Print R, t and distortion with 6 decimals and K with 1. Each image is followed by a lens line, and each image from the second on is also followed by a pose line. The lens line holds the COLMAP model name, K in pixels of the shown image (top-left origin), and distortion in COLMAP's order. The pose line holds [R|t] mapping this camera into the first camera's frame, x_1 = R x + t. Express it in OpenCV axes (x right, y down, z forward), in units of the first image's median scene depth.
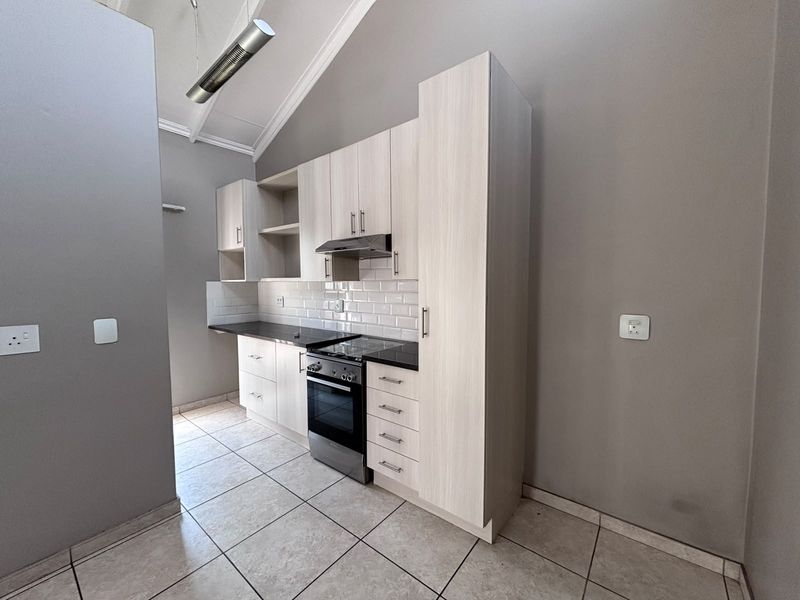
lens RADIAL K [[324.6, 0, 402.5], [0, 324.6, 300.8], [0, 0, 1]] dist [0.000820, -0.000331]
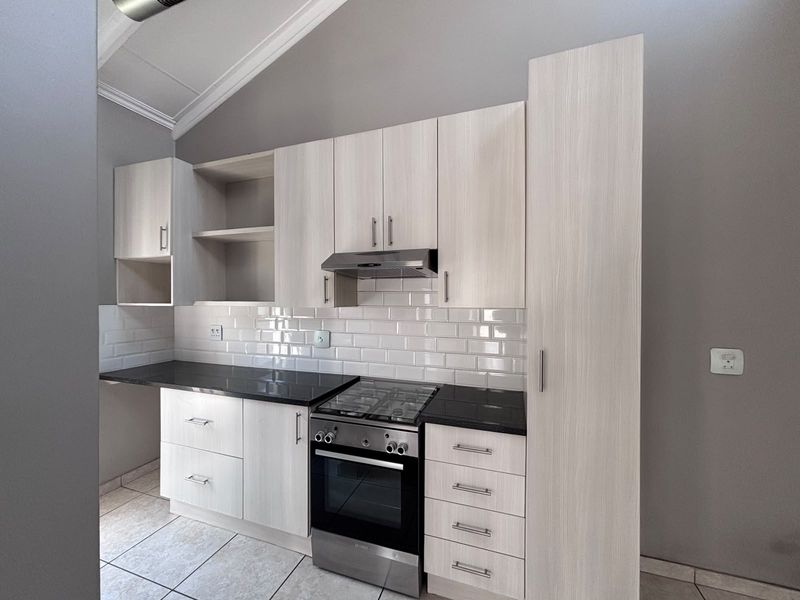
lens RADIAL K [[324.6, 0, 402.5], [0, 324.6, 300.8], [0, 0, 1]] dist [0.000820, -0.000331]
pose [[0.944911, 0.003821, 0.327305, -0.320074], [0.012828, 0.998731, -0.048693, -0.040419], [-0.327076, 0.050209, 0.943663, 0.260665]]
